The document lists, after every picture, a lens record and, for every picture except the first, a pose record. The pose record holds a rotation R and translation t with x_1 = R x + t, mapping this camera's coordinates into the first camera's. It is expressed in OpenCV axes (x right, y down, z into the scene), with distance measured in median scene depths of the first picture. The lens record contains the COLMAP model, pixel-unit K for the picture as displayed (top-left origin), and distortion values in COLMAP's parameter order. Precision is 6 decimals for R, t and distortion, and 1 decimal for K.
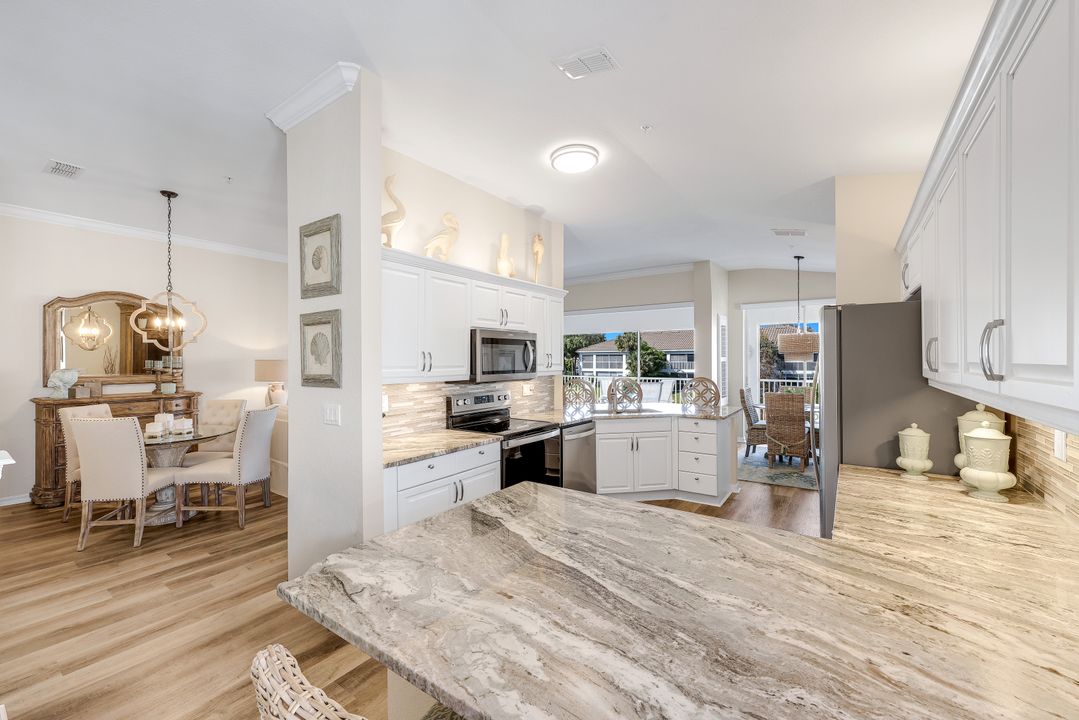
lens RADIAL K [[439.5, 0, 541.9], [0, 439.5, 351.1], [0, 0, 1]] dist [0.002071, 0.000189]
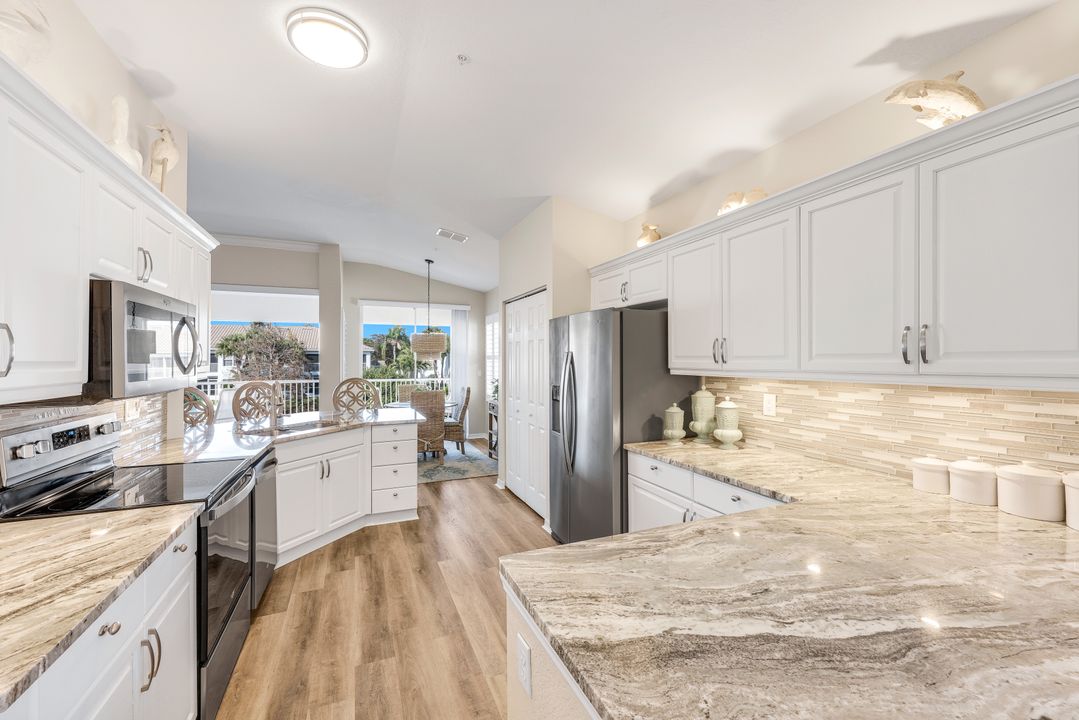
lens RADIAL K [[439.5, 0, 541.9], [0, 439.5, 351.1], [0, 0, 1]] dist [0.002071, 0.000189]
pose [[0.527862, 0.021032, 0.849070, -0.626003], [-0.018713, 0.999739, -0.013130, 0.041635], [-0.849124, -0.008958, 0.528117, 0.815144]]
